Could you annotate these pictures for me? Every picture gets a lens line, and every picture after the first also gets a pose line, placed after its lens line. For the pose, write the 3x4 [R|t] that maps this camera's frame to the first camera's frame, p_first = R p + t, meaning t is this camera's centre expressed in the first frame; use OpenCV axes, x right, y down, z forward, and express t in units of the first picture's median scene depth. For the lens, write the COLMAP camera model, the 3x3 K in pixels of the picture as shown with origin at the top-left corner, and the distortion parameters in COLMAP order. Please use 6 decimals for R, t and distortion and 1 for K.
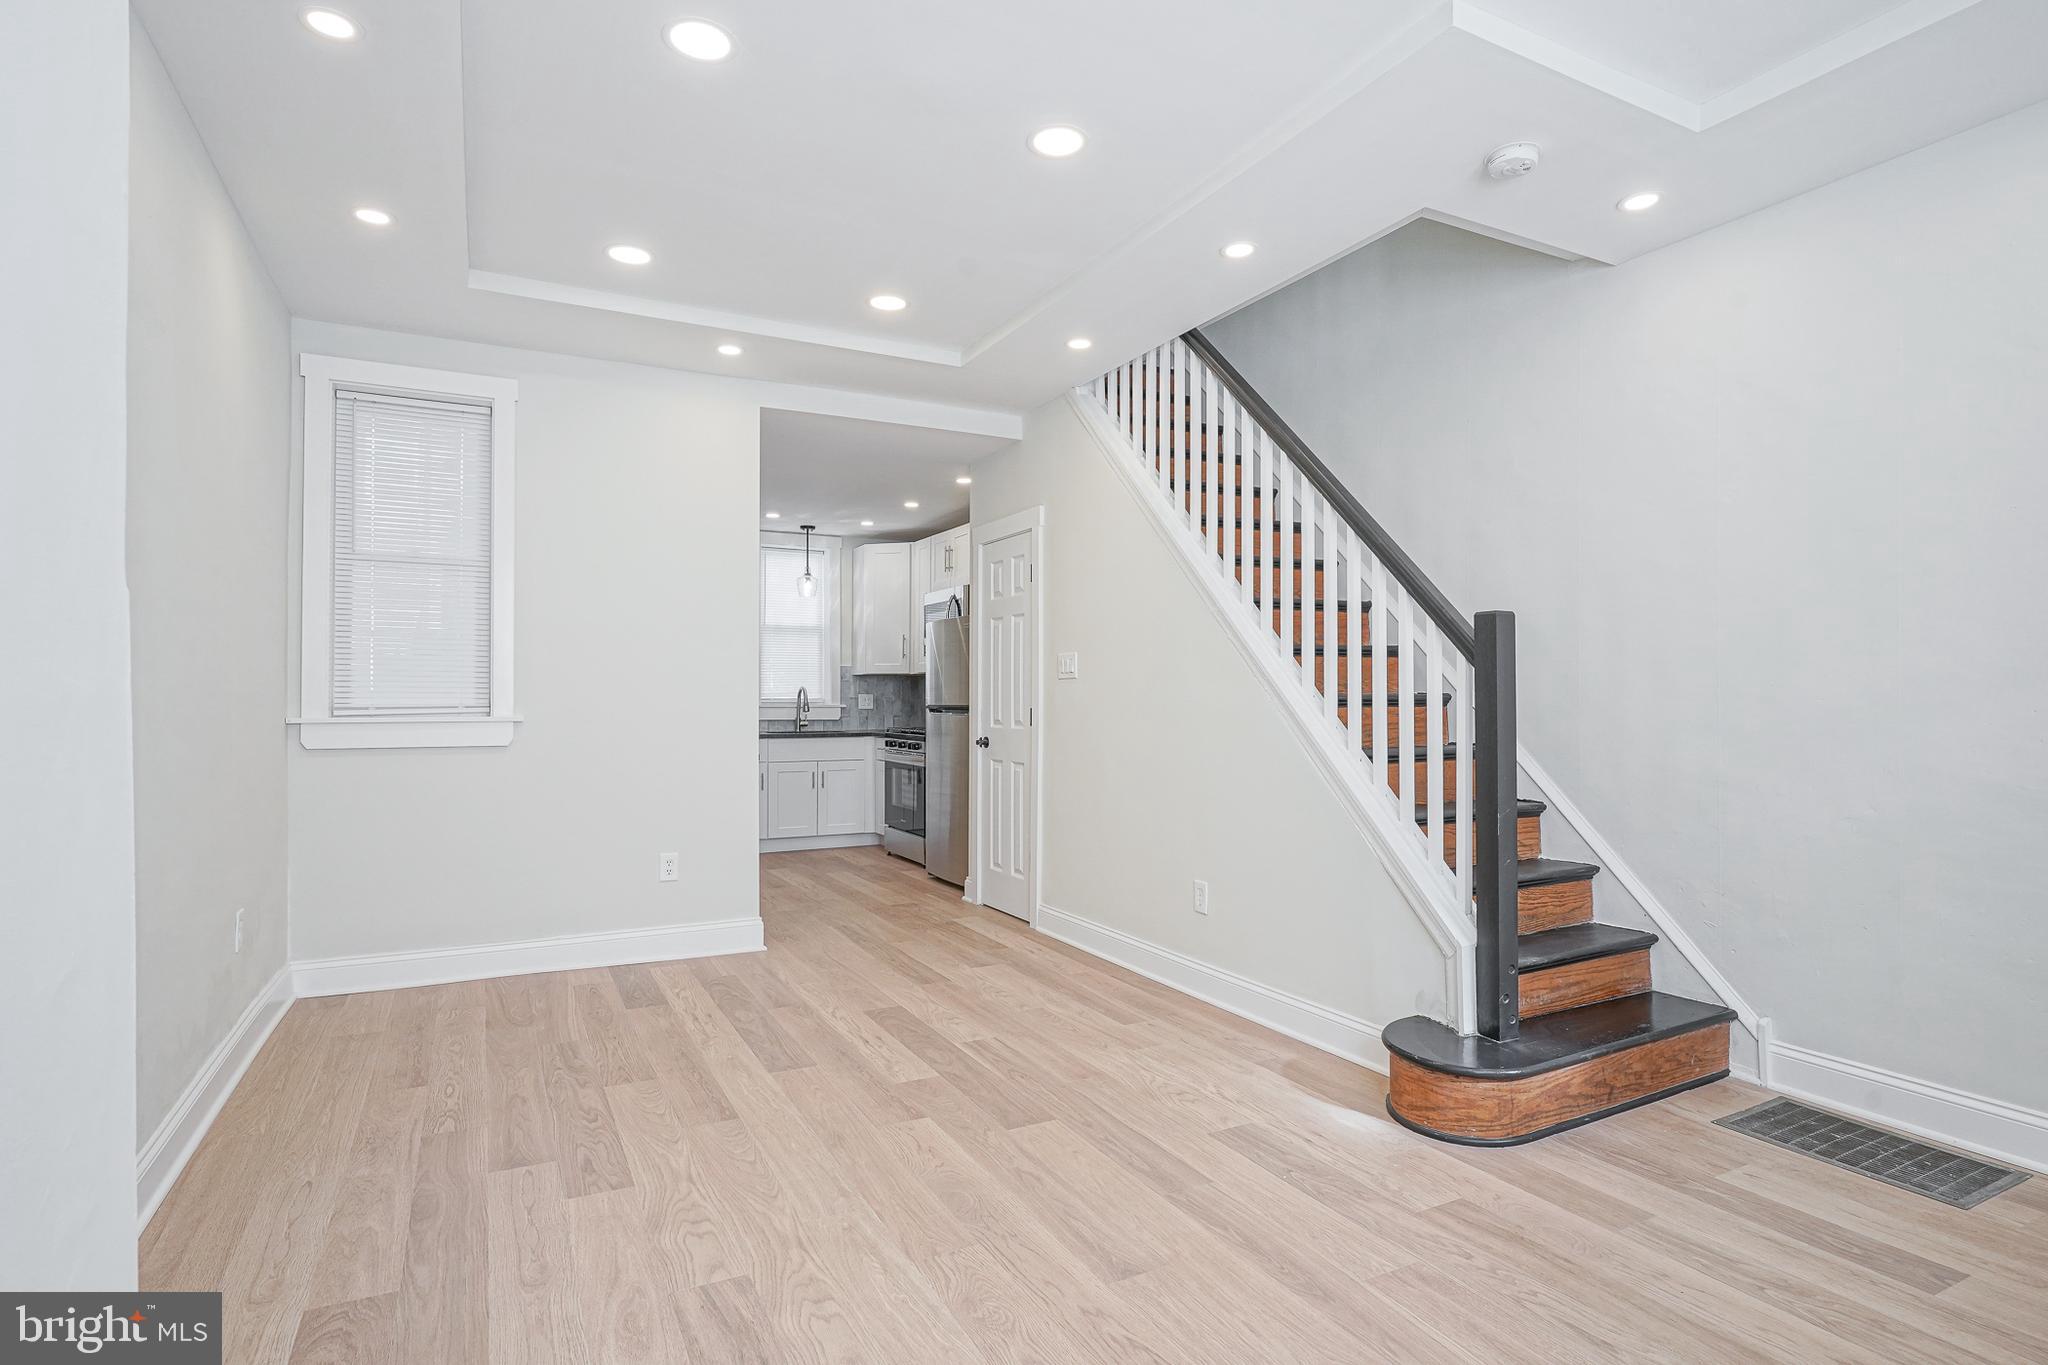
lens RADIAL K [[1037.1, 0, 999.5], [0, 1037.1, 698.7], [0, 0, 1]] dist [-0.005219, 0.000793]
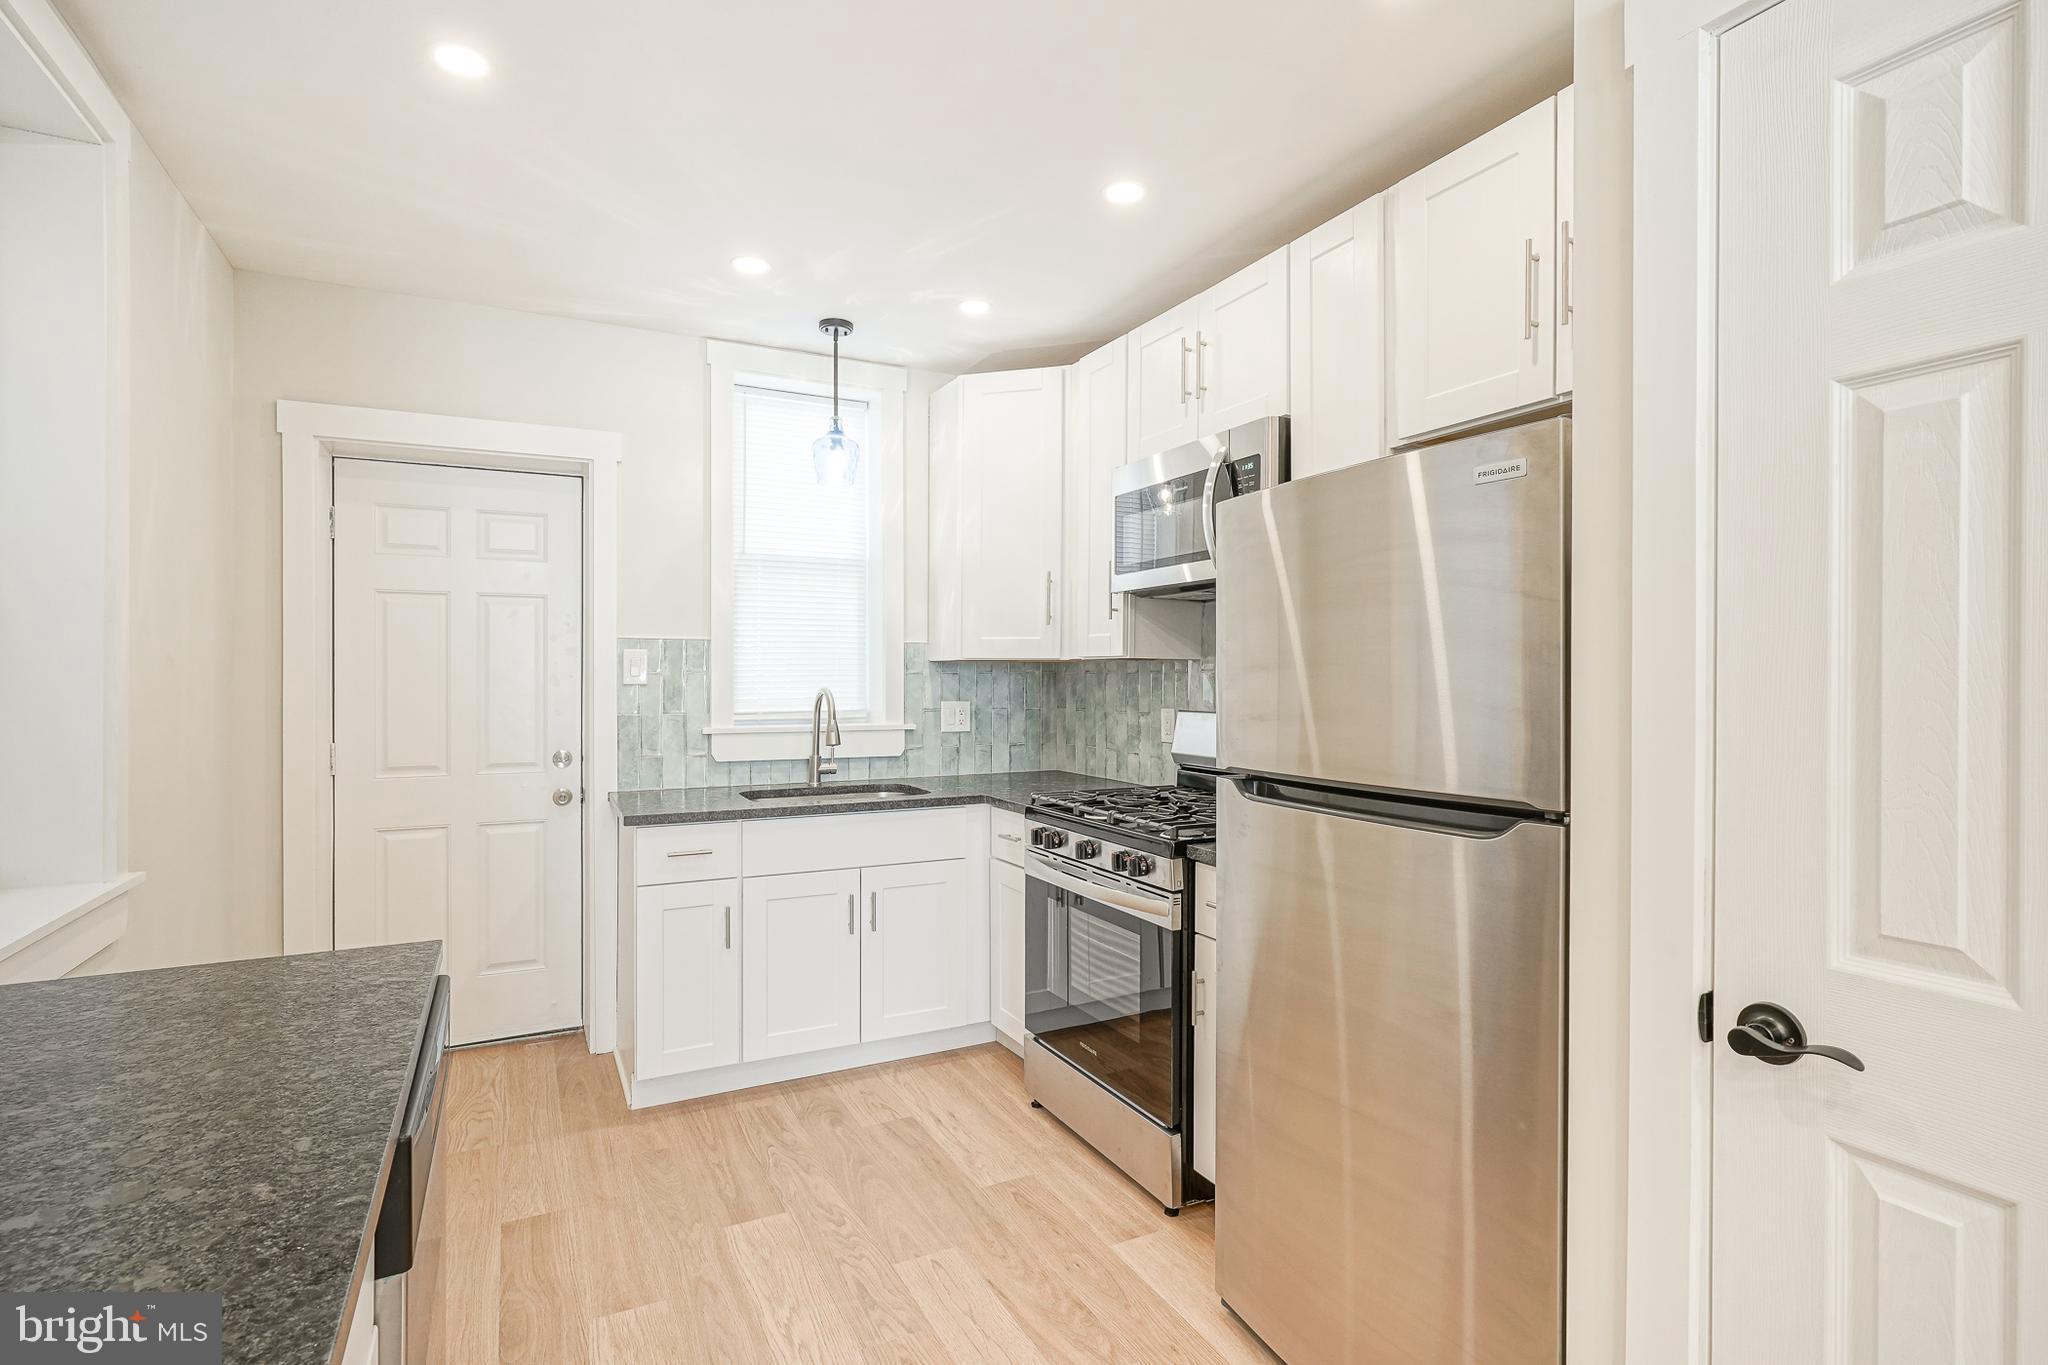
lens RADIAL K [[1003.7, 0, 1046.5], [0, 1003.7, 680.3], [0, 0, 1]] dist [-0.011282, 0.007610]
pose [[0.999539, 0.001179, 0.030333, -0.238274], [-0.001340, 0.999985, 0.005282, -0.038176], [-0.030326, -0.005321, 0.999526, 1.256739]]
